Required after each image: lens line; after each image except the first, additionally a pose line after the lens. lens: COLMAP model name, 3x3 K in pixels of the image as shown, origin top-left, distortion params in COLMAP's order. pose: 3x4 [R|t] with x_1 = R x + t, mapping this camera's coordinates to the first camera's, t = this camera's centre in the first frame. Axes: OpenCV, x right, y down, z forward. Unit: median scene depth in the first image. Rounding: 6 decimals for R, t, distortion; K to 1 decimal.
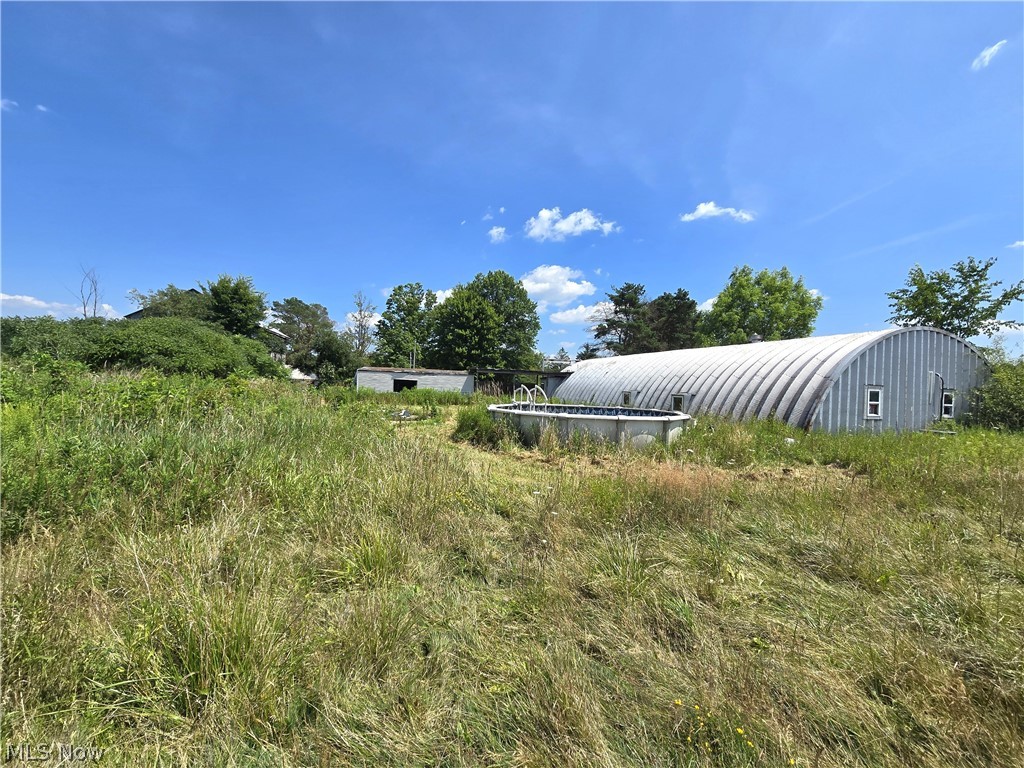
lens RADIAL K [[422.9, 0, 516.2], [0, 422.9, 381.7], [0, 0, 1]] dist [0.000988, 0.000784]
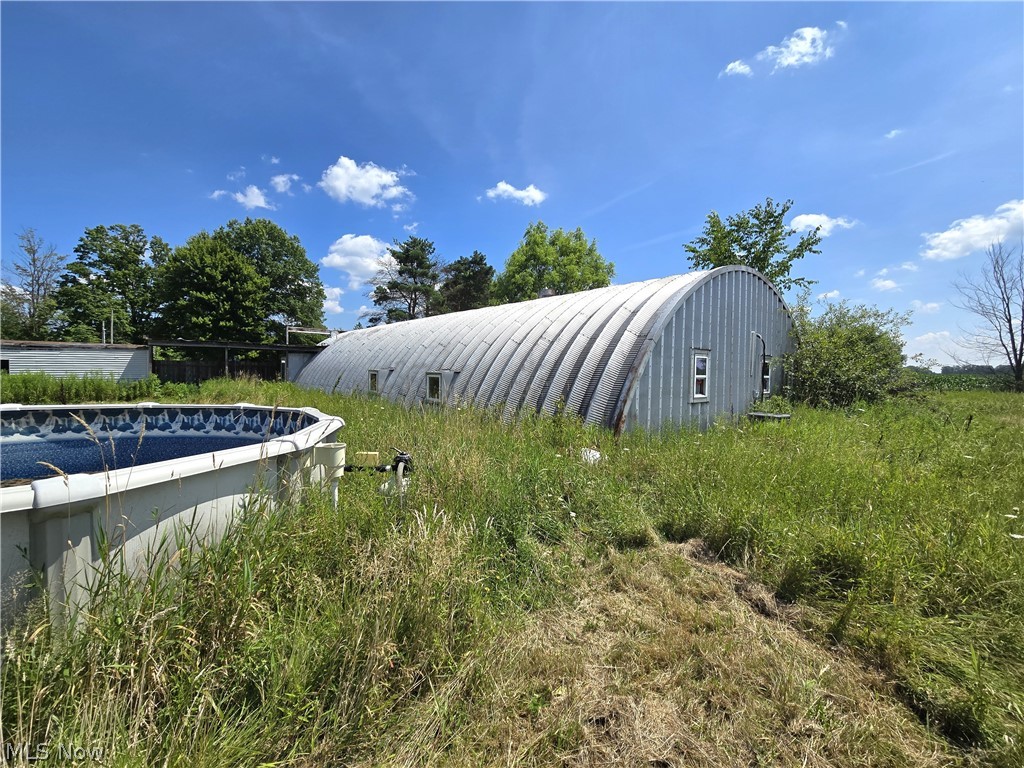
lens RADIAL K [[422.9, 0, 516.2], [0, 422.9, 381.7], [0, 0, 1]] dist [0.000988, 0.000784]
pose [[0.914197, -0.034275, 0.403818, 0.144497], [0.016228, 0.998714, 0.048029, 0.009681], [-0.404945, -0.037355, 0.913578, 0.230209]]
